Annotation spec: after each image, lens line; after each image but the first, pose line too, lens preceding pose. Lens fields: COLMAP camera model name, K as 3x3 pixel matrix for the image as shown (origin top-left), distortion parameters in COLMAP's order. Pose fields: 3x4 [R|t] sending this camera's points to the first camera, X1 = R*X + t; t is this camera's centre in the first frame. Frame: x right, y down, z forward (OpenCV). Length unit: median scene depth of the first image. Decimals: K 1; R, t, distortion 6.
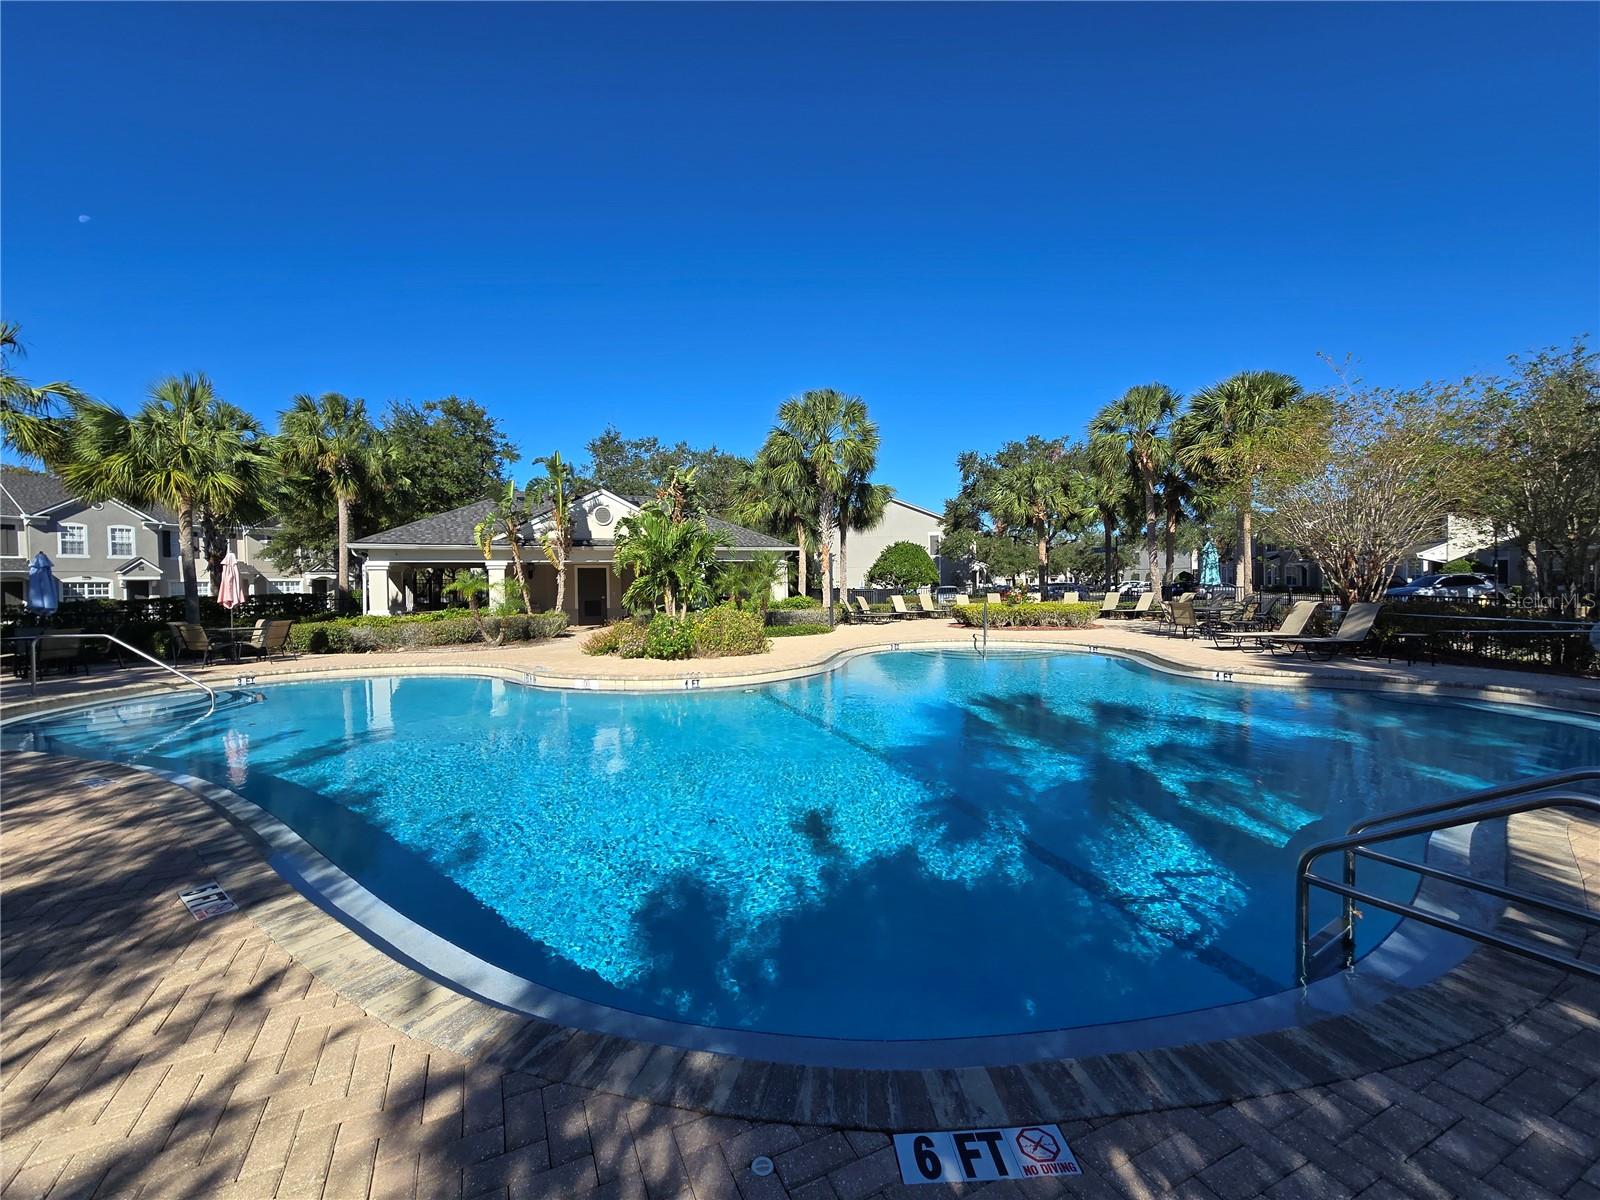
lens RADIAL K [[645.6, 0, 800.0], [0, 645.6, 600.0], [0, 0, 1]] dist [0.000037, -0.000002]
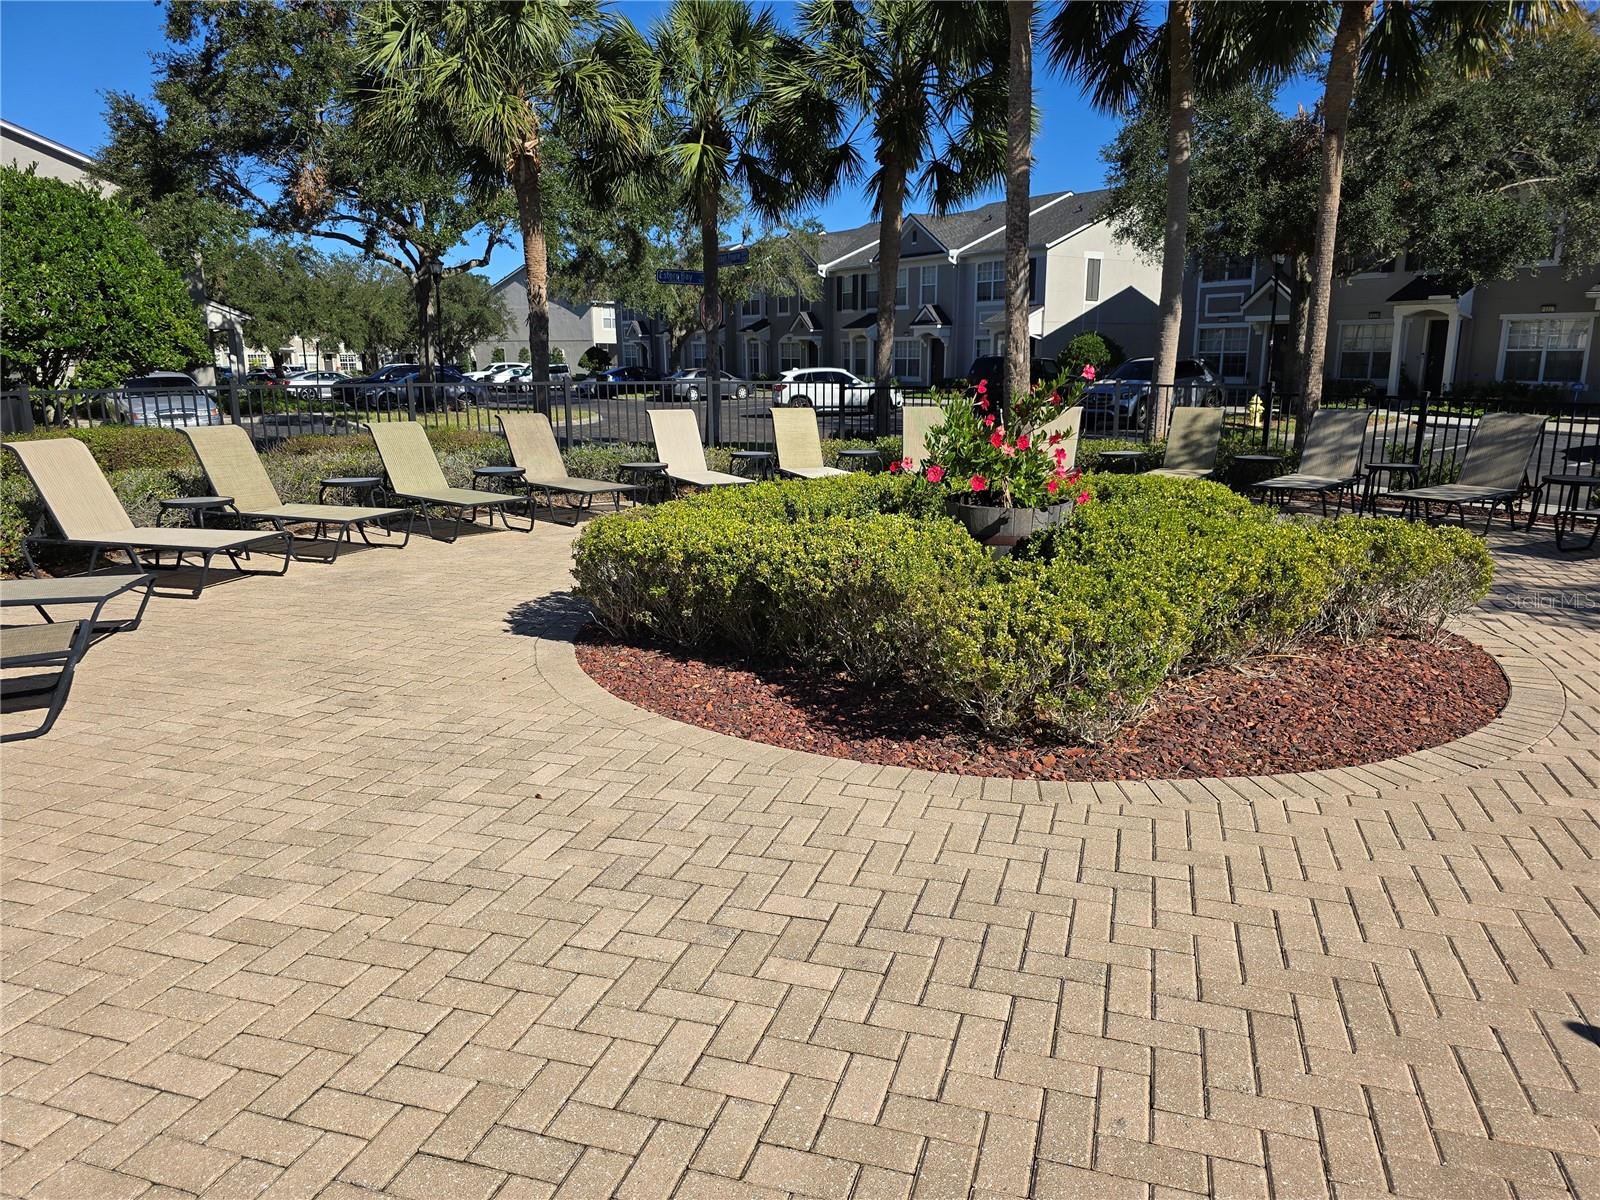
lens RADIAL K [[1099.0, 0, 800.0], [0, 1099.0, 600.0], [0, 0, 1]] dist [0.002413, 0.001096]
pose [[0.691651, -0.138153, 0.708896, 0.036510], [0.004318, 0.982308, 0.187224, -0.009538], [-0.722219, -0.126433, 0.680010, 0.325487]]
